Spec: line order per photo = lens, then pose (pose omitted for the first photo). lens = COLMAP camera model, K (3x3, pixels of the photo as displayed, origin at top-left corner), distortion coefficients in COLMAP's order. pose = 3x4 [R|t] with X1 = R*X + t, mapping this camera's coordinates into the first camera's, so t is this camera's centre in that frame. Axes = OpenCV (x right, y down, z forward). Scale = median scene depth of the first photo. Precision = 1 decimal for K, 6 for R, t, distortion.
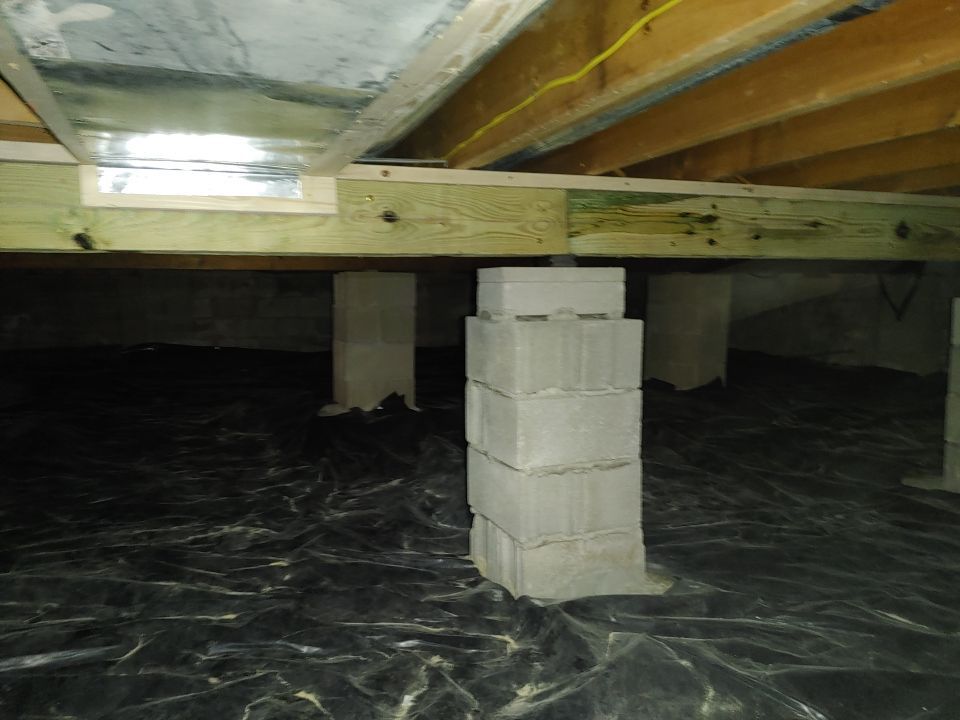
lens RADIAL K [[718.6, 0, 486.1], [0, 718.6, 356.5], [0, 0, 1]] dist [0.078954, -0.089828]
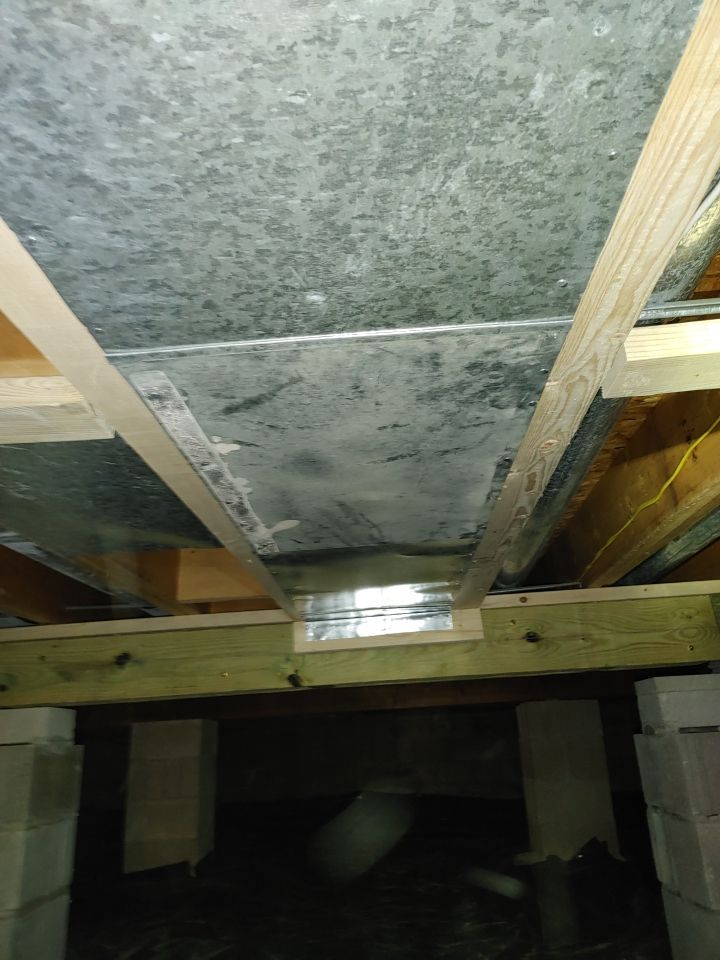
lens RADIAL K [[718.6, 0, 363.7], [0, 718.6, 483.2], [0, 0, 1]] dist [0.078954, -0.089828]
pose [[0.907454, -0.183964, -0.377737, 0.089921], [0.012783, 0.910720, -0.412826, 0.044578], [0.419957, 0.369792, 0.828788, -0.116318]]
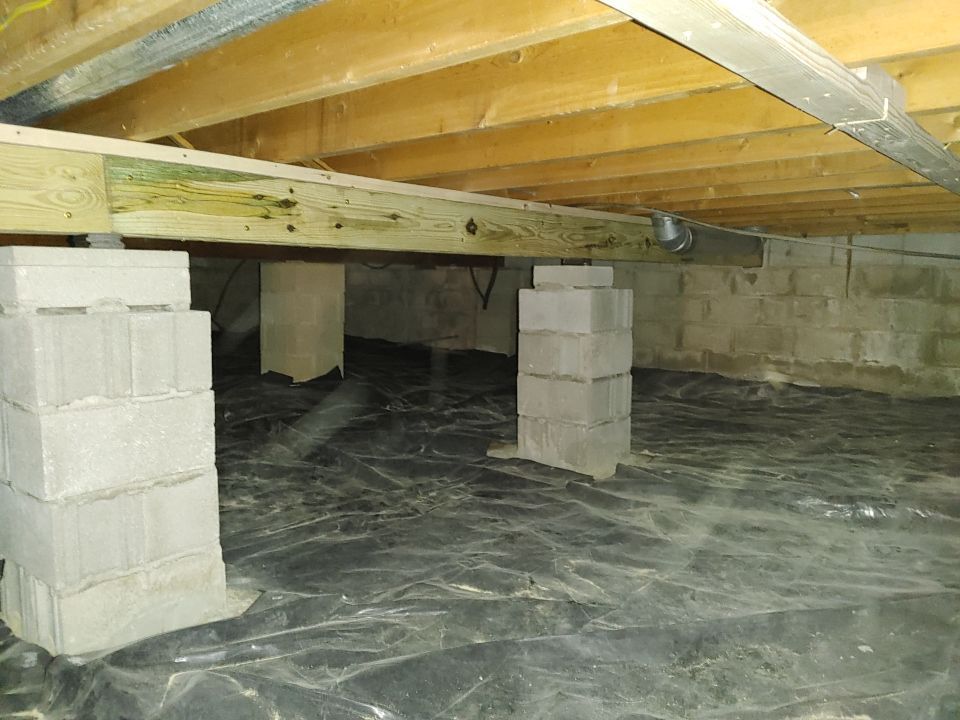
lens RADIAL K [[718.6, 0, 497.3], [0, 718.6, 358.0], [0, 0, 1]] dist [0.078954, -0.089828]
pose [[0.874765, -0.043427, 0.482598, 0.096246], [0.034754, 0.999034, 0.026905, -0.006049], [-0.483300, -0.006763, 0.875429, 0.049321]]
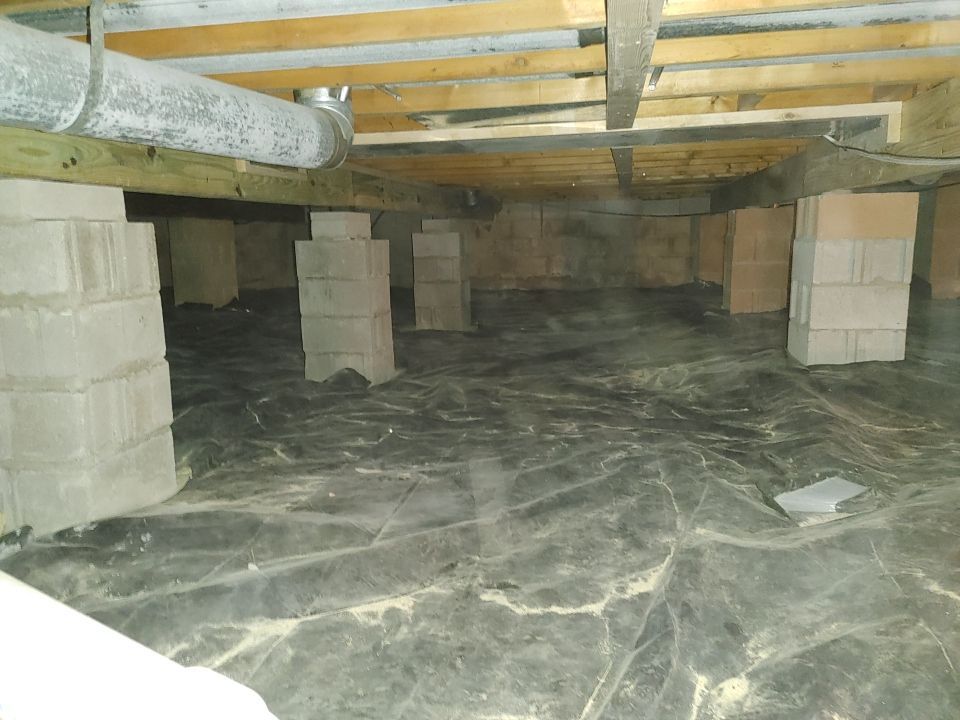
lens RADIAL K [[678.7, 0, 474.7], [0, 678.7, 361.1], [0, 0, 1]] dist [0.021918, -0.003877]
pose [[0.565420, -0.156844, 0.809753, -1.325674], [0.092636, 0.987617, 0.126612, 0.076861], [-0.819585, 0.003423, 0.572948, -0.351895]]
